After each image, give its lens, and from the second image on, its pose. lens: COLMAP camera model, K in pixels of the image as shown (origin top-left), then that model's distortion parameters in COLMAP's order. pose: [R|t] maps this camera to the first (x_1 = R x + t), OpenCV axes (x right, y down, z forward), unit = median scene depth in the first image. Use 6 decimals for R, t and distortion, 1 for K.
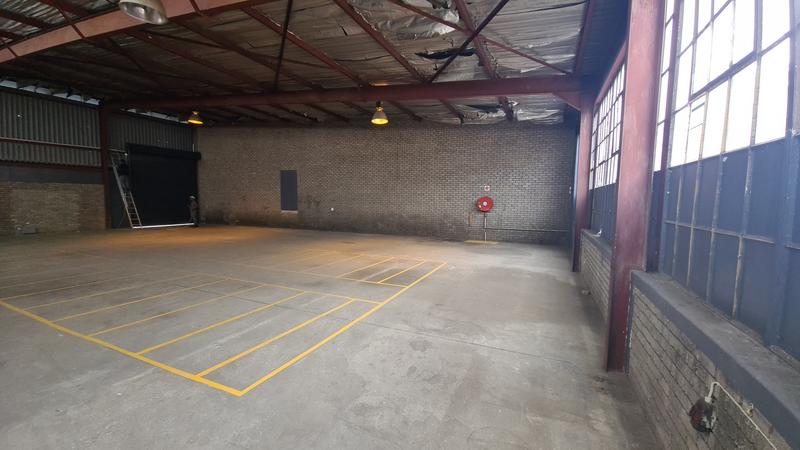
lens RADIAL K [[322.9, 0, 395.6], [0, 322.9, 223.3], [0, 0, 1]] dist [0.013312, -0.009515]
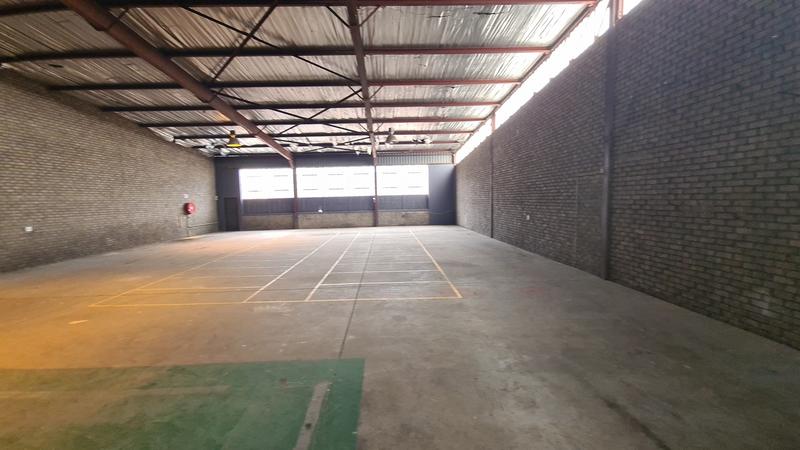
lens RADIAL K [[322.9, 0, 395.6], [0, 322.9, 223.3], [0, 0, 1]] dist [0.013312, -0.009515]
pose [[-0.457857, -0.064770, 0.886663, -1.504418], [0.086817, 0.989318, 0.117099, -0.096075], [-0.884777, 0.130592, -0.447343, 1.023410]]
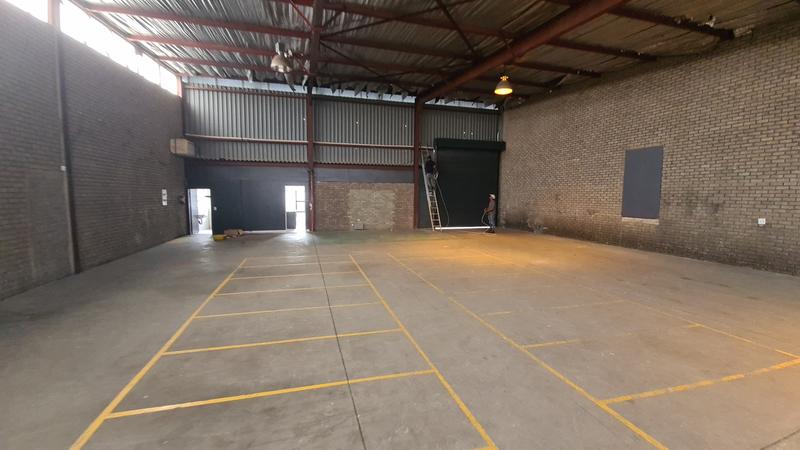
lens RADIAL K [[322.9, 0, 395.6], [0, 322.9, 223.3], [0, 0, 1]] dist [0.013312, -0.009515]
pose [[0.657848, 0.060415, -0.750724, -0.291055], [-0.055064, 0.997968, 0.032061, -0.040590], [0.751136, 0.020247, 0.659837, 0.471750]]
